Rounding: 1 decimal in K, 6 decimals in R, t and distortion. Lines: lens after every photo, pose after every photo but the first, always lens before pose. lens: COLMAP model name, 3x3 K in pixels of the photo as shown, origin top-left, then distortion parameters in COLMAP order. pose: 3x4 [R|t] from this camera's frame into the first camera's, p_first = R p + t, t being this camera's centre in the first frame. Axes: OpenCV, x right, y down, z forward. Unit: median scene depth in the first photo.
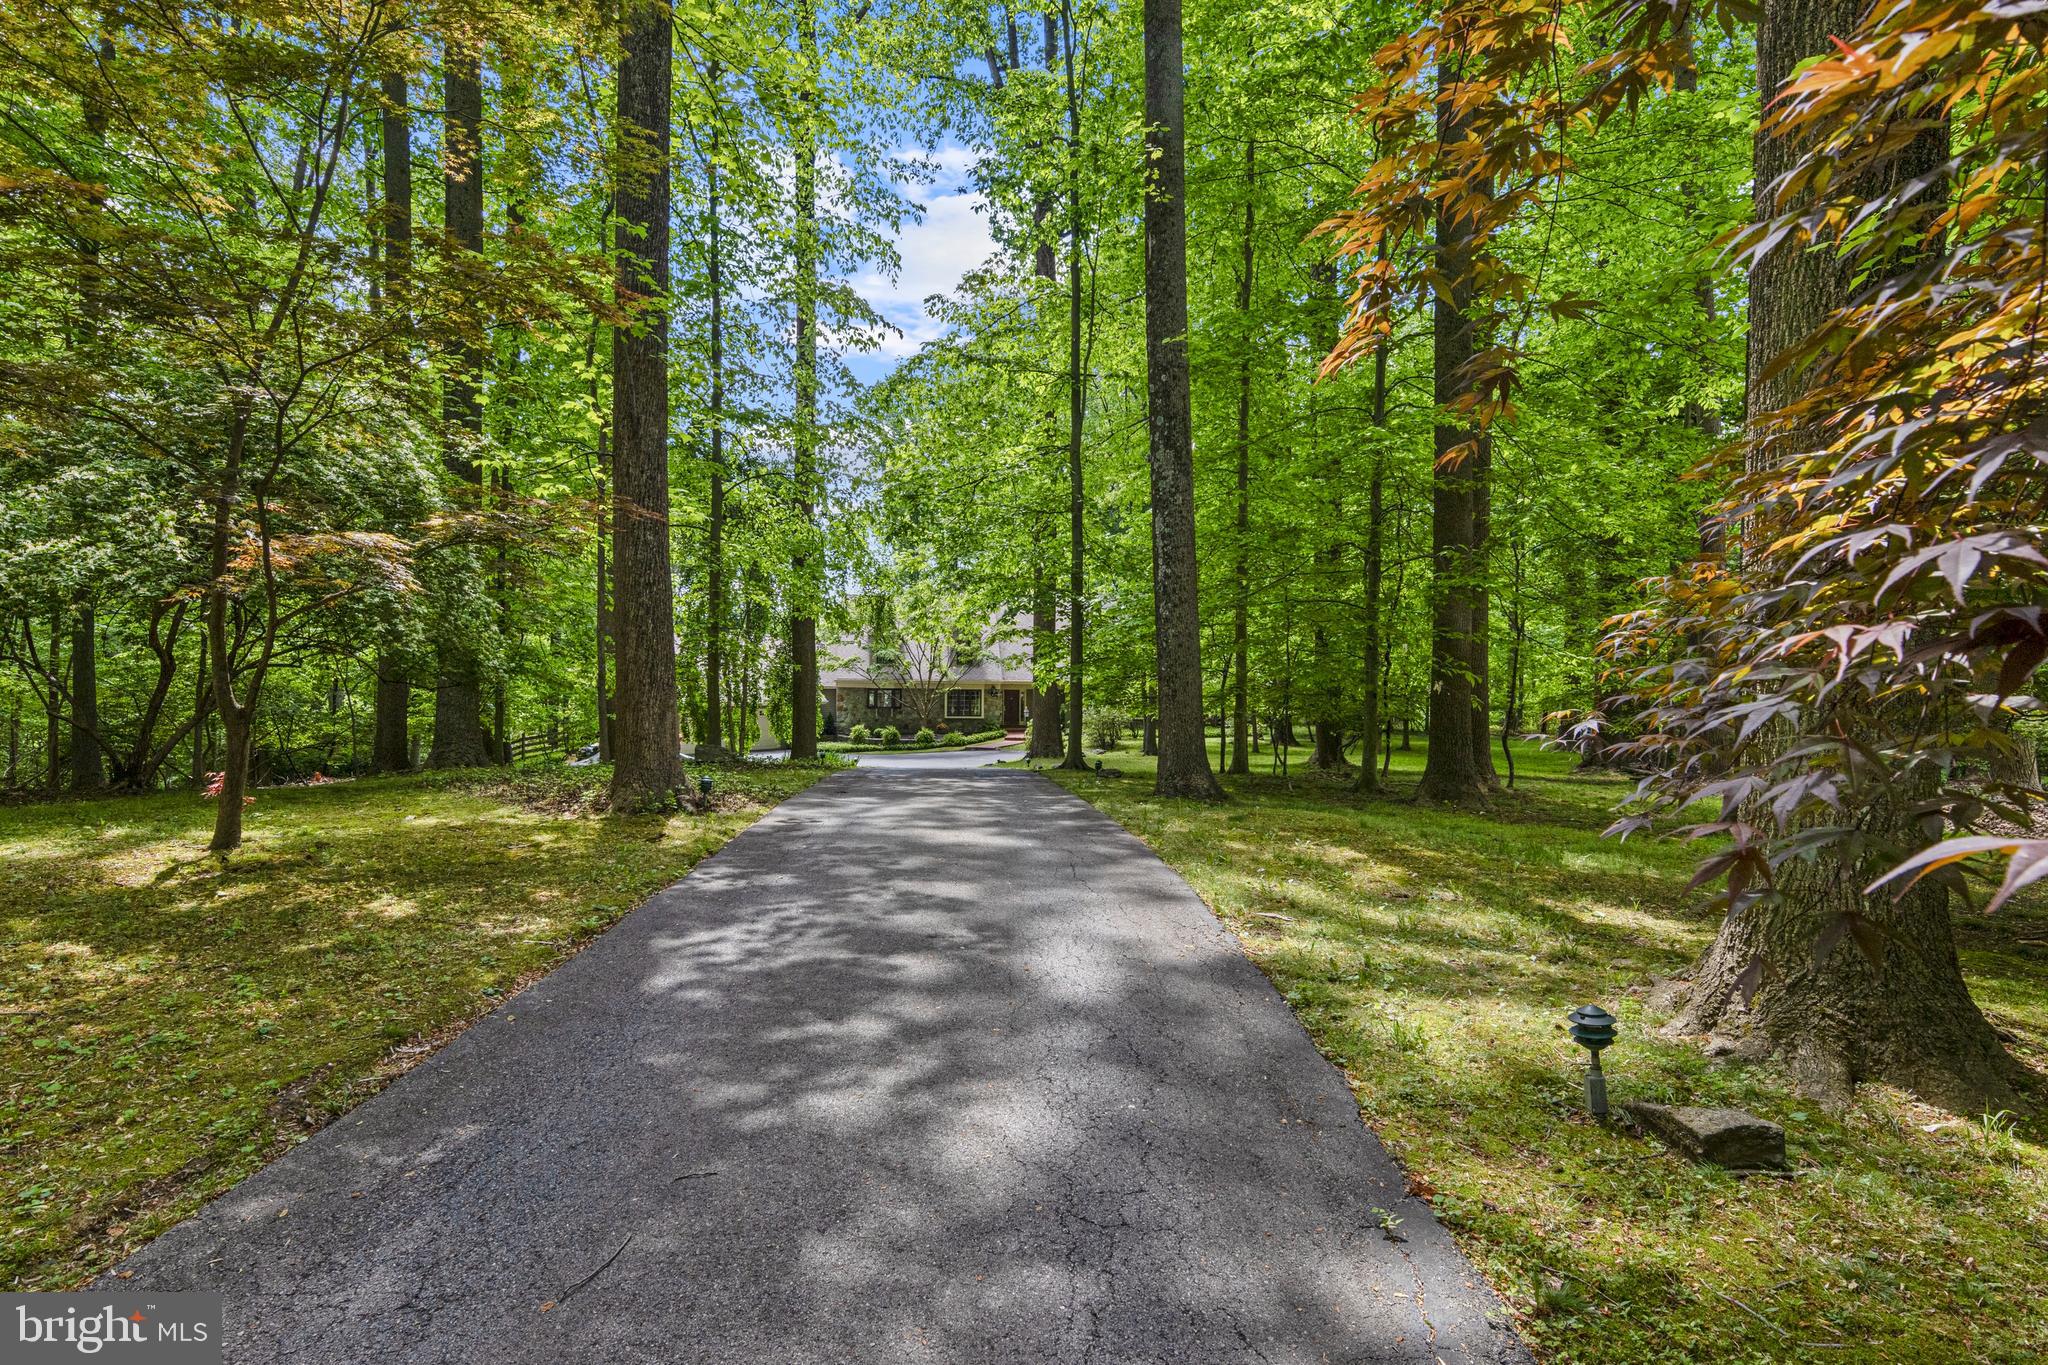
lens RADIAL K [[977.3, 0, 1024.0], [0, 977.3, 682.5], [0, 0, 1]] dist [0.013726, -0.000121]
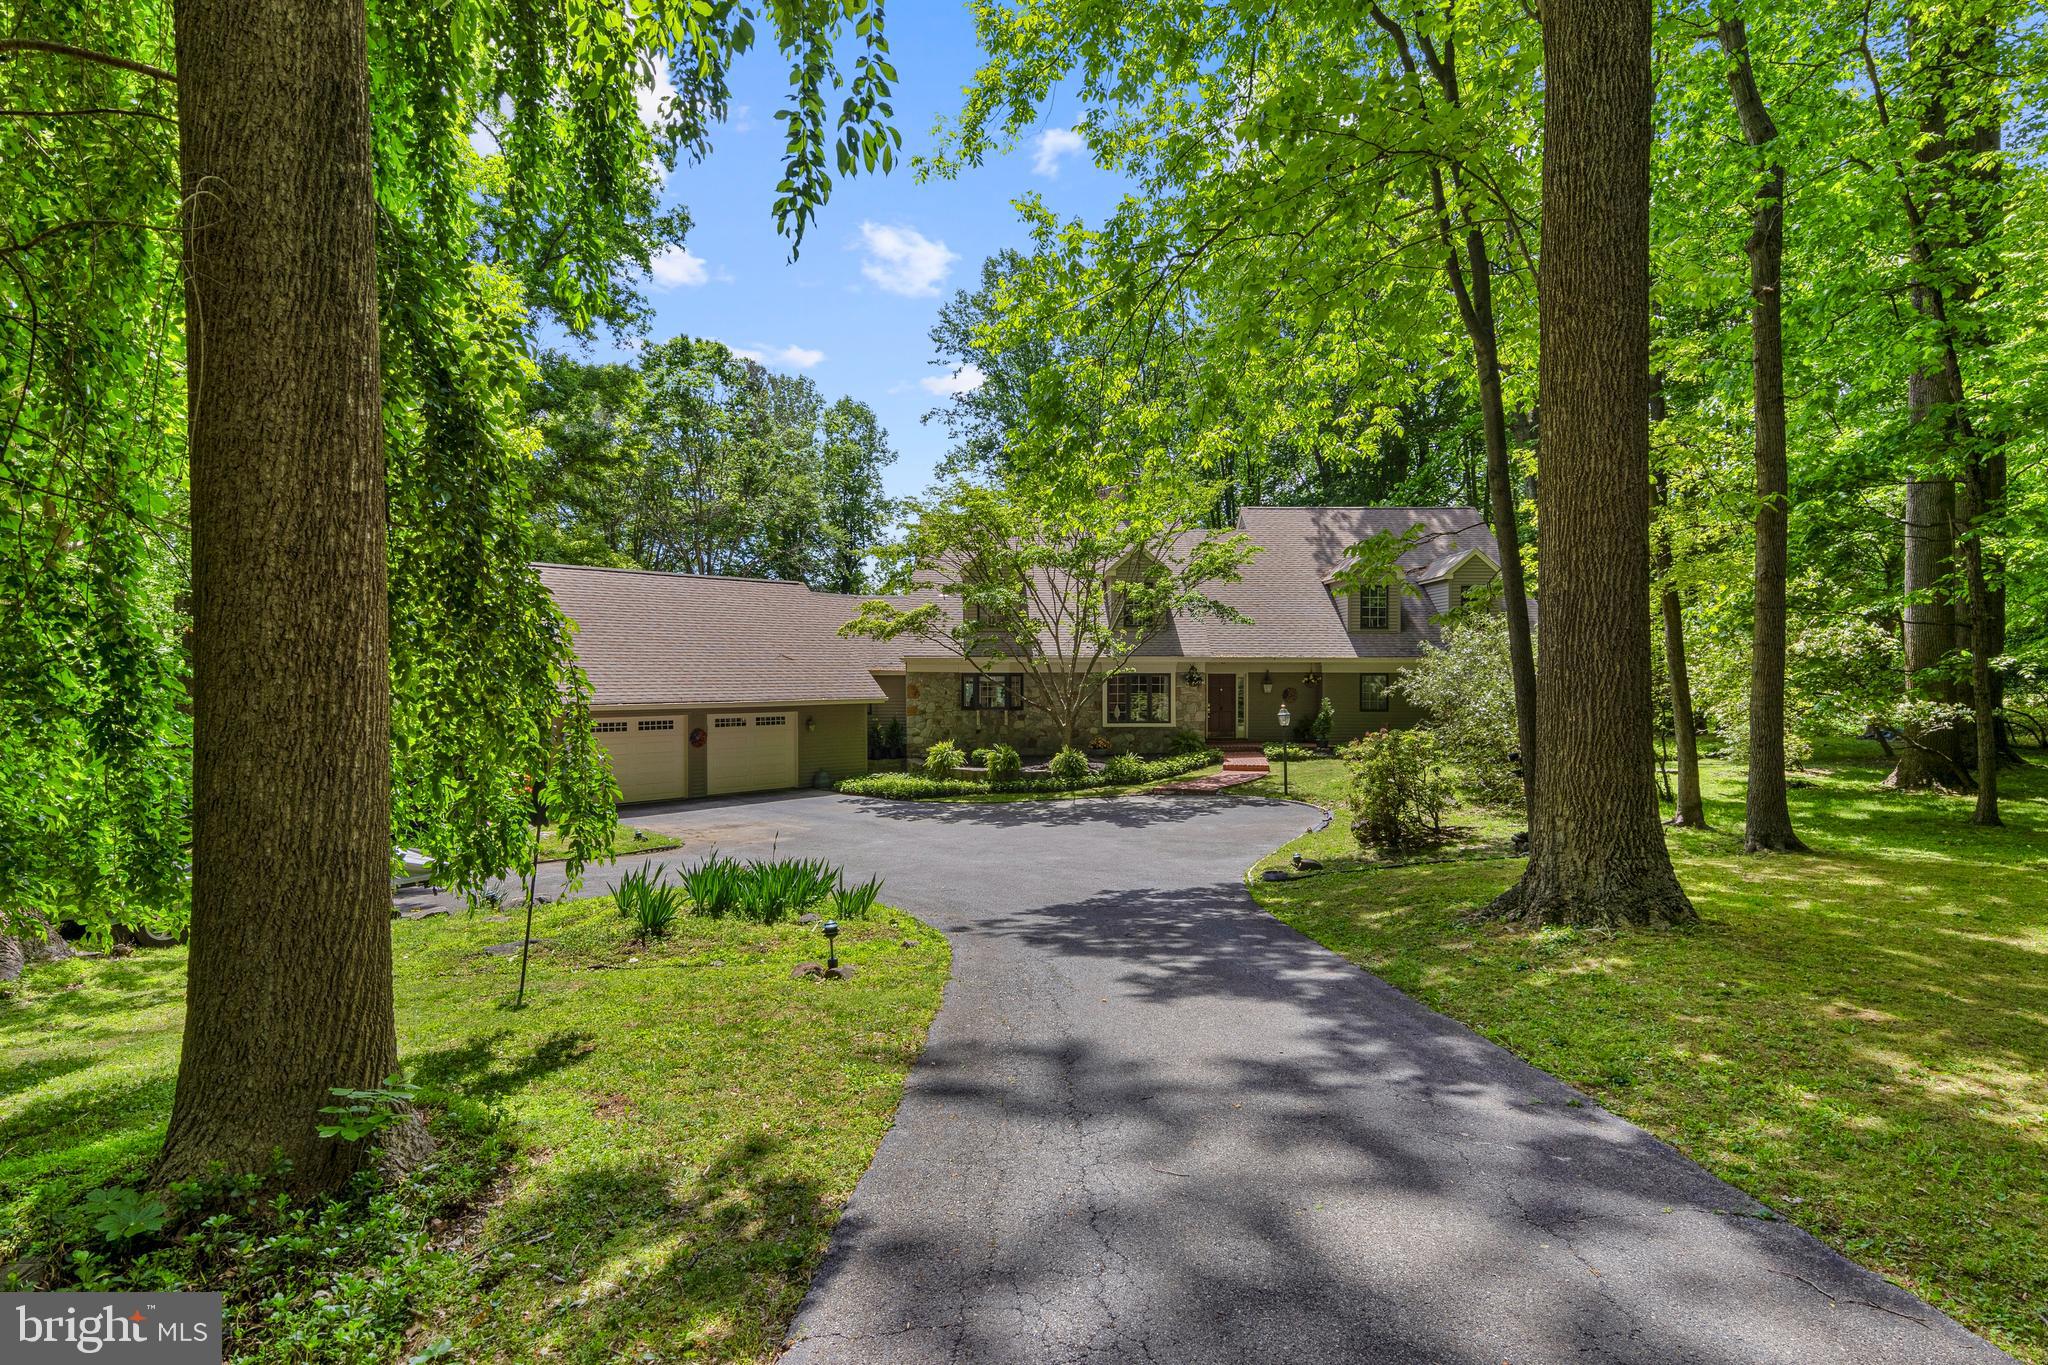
lens RADIAL K [[977.3, 0, 1024.0], [0, 977.3, 682.5], [0, 0, 1]] dist [0.013726, -0.000121]
pose [[0.991657, -0.013638, -0.128182, -0.057573], [0.012988, 0.999898, -0.005906, 0.014670], [0.128249, 0.004192, 0.991733, 0.480875]]
